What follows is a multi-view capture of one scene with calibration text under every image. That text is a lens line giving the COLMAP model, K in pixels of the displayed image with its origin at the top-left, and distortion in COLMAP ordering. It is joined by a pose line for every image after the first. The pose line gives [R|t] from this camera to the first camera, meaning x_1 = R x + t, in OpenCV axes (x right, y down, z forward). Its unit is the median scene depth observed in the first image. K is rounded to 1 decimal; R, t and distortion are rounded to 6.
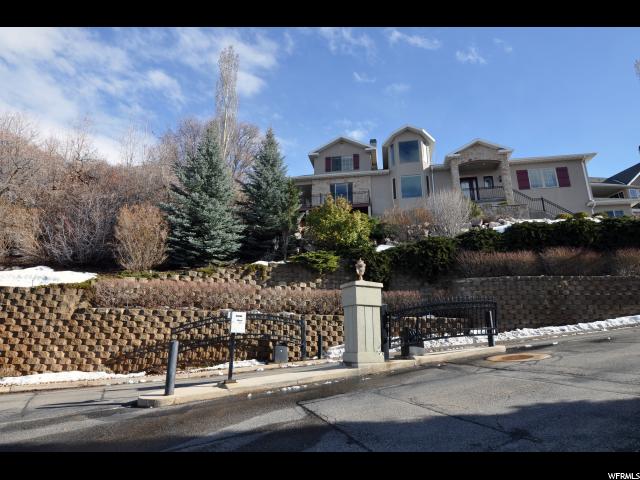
lens RADIAL K [[360.1, 0, 320.0], [0, 360.1, 240.0], [0, 0, 1]] dist [-0.001499, -0.020216]
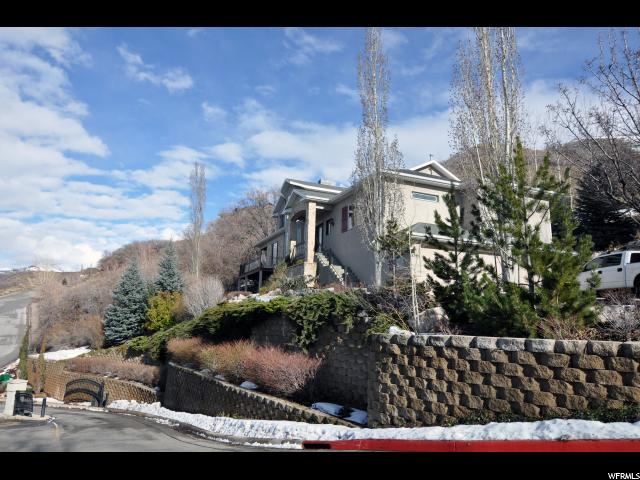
lens RADIAL K [[453.9, 0, 320.0], [0, 453.9, 240.0], [0, 0, 1]] dist [-0.002986, -0.000823]
pose [[0.546390, -0.148263, -0.824303, 2.048384], [0.194531, 0.979756, -0.047278, -0.130643], [0.814626, -0.134520, 0.564171, 0.581712]]
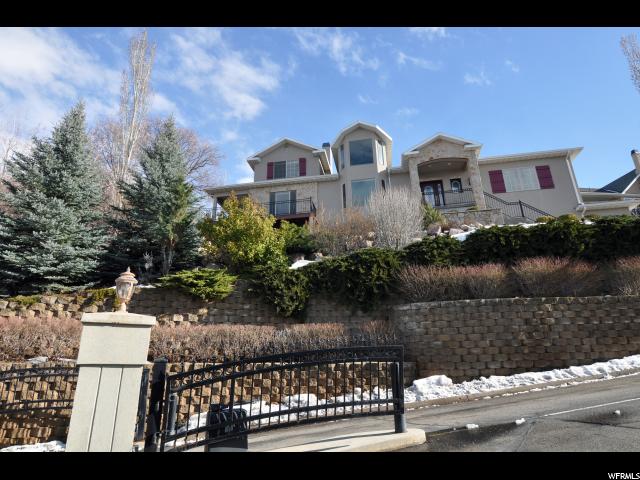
lens RADIAL K [[369.1, 0, 320.0], [0, 369.1, 240.0], [0, 0, 1]] dist [0.001654, -0.021103]
pose [[0.999617, -0.017282, 0.021622, 0.208524], [0.018811, 0.997182, -0.072620, 0.029907], [-0.020306, 0.072999, 0.997125, 0.260595]]
